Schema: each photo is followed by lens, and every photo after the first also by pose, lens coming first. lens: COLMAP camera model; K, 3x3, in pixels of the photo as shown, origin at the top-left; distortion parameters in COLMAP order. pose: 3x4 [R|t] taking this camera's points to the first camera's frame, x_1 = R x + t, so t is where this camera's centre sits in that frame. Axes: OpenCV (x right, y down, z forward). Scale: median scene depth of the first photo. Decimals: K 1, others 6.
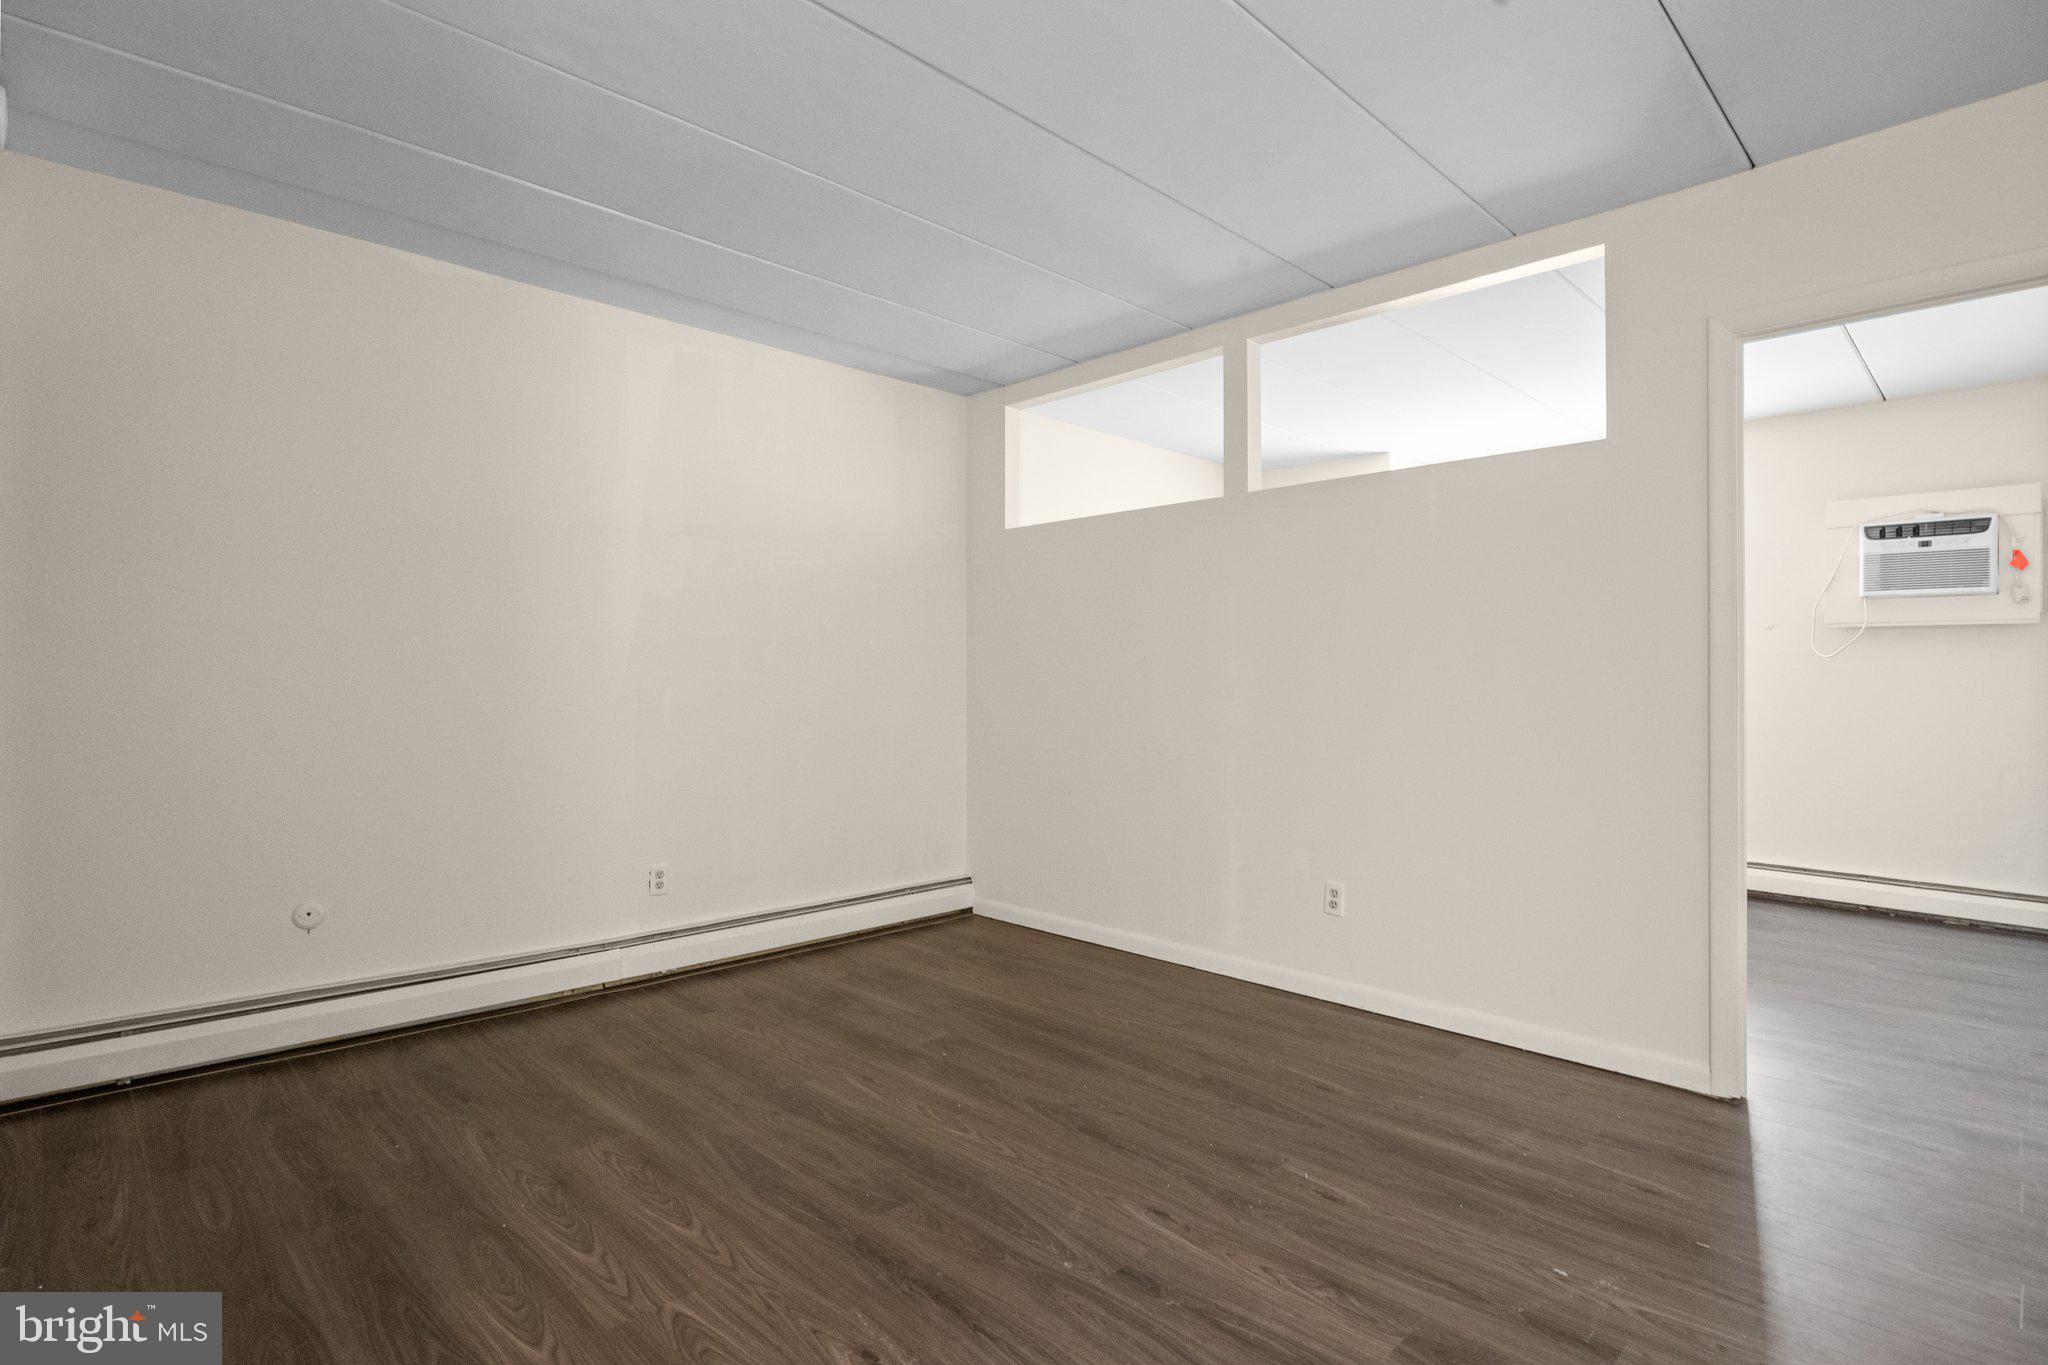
lens RADIAL K [[1023.6, 0, 960.9], [0, 1023.6, 672.2], [0, 0, 1]] dist [-0.006518, -0.001596]
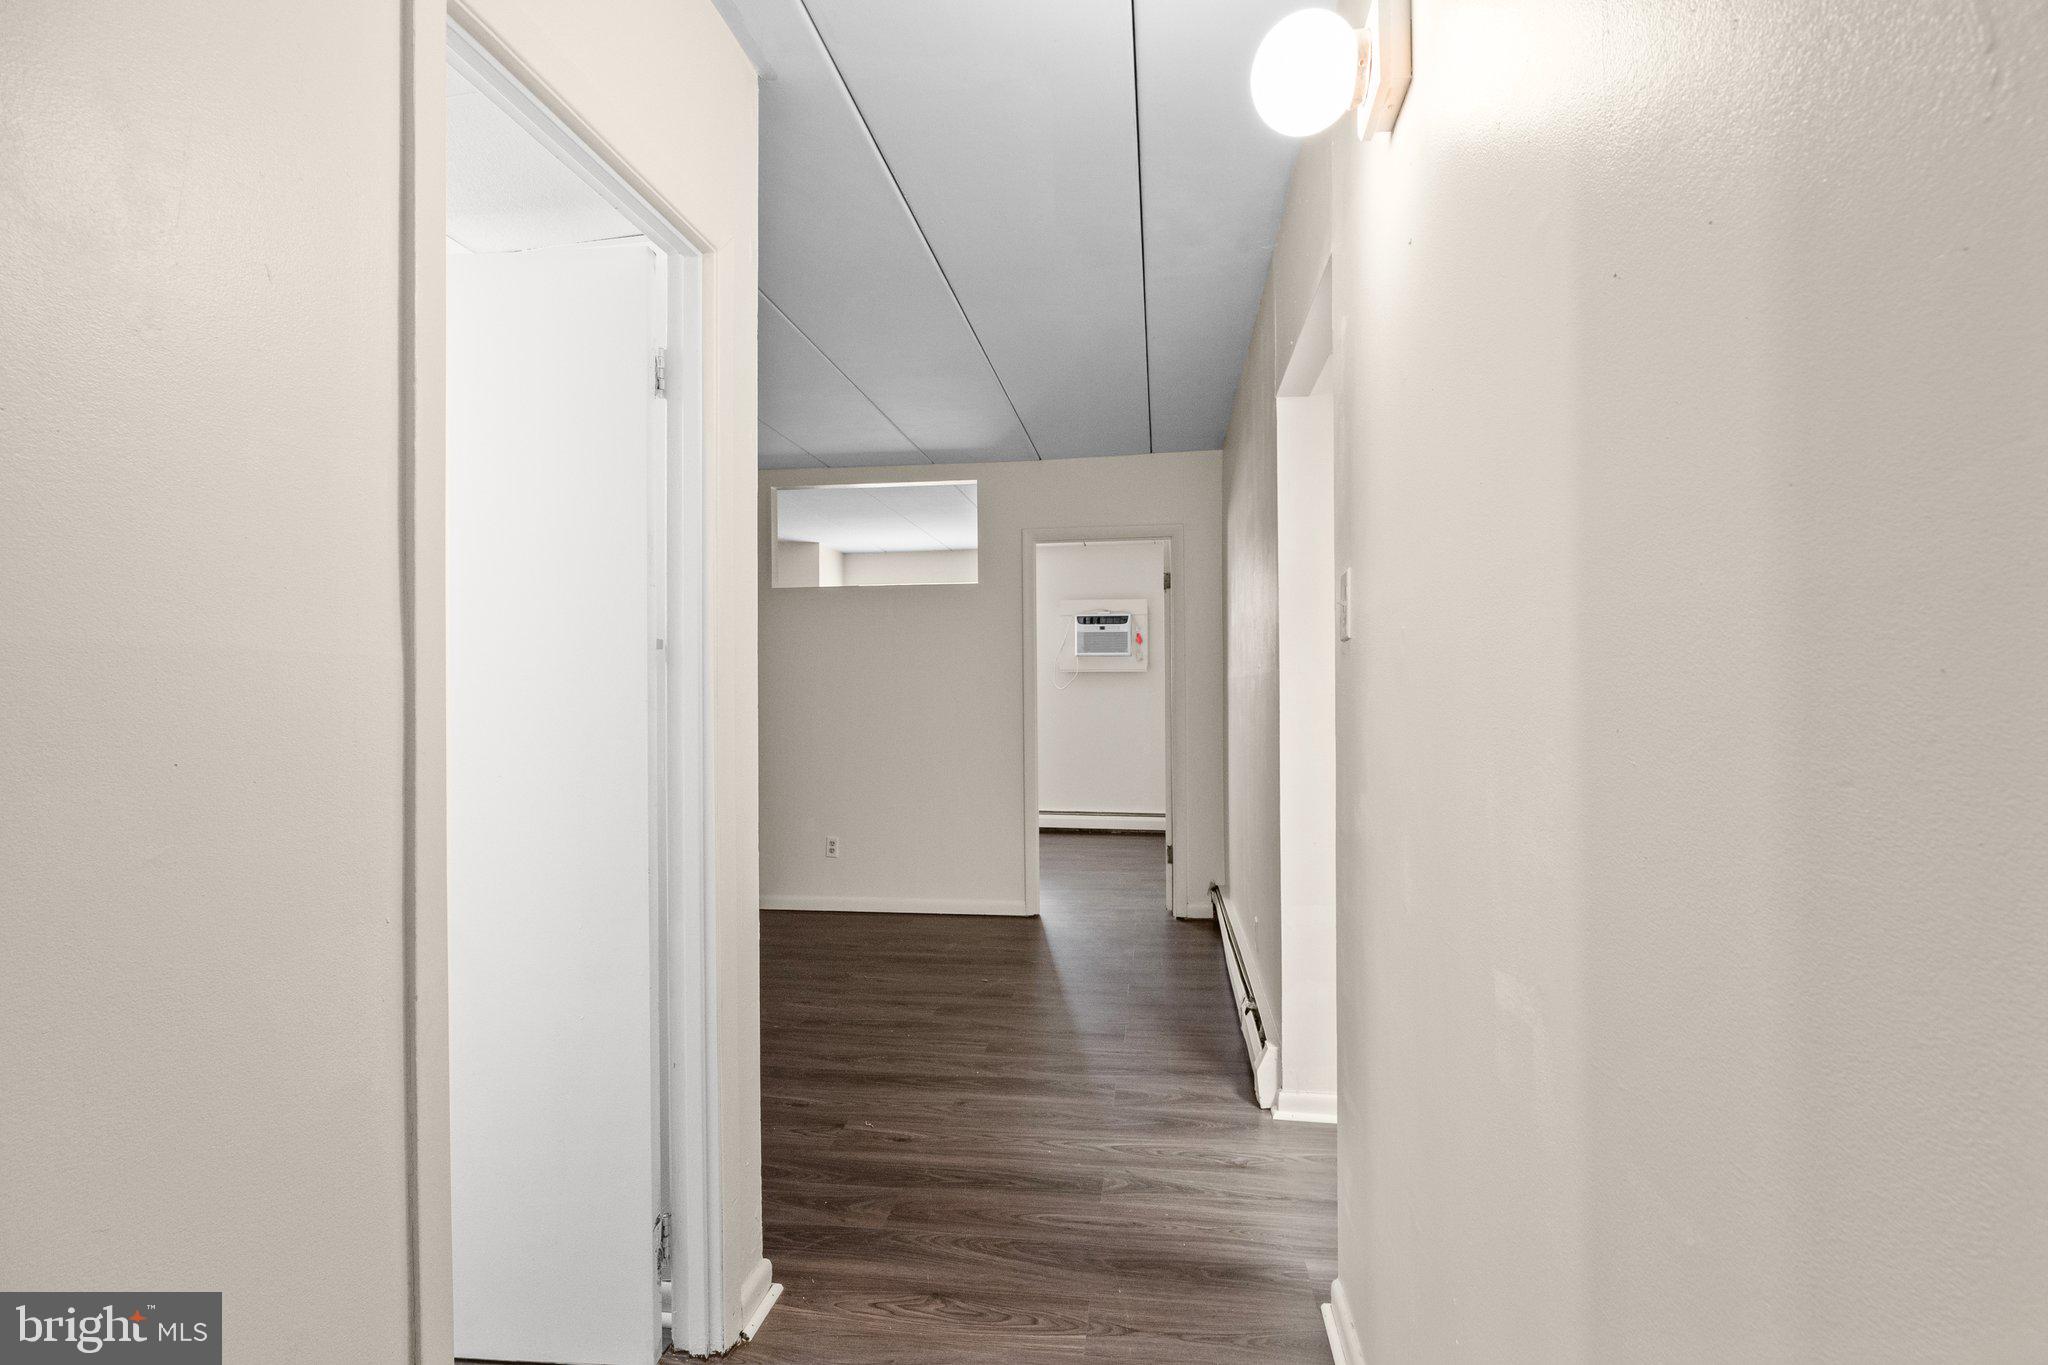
lens RADIAL K [[938.1, 0, 1027.4], [0, 938.1, 686.3], [0, 0, 1]] dist [0.000184, 0.000006]
pose [[0.778157, -0.003836, 0.628058, -0.317528], [0.006307, 0.999979, -0.001707, -0.025272], [-0.628038, 0.005289, 0.778165, -0.334493]]
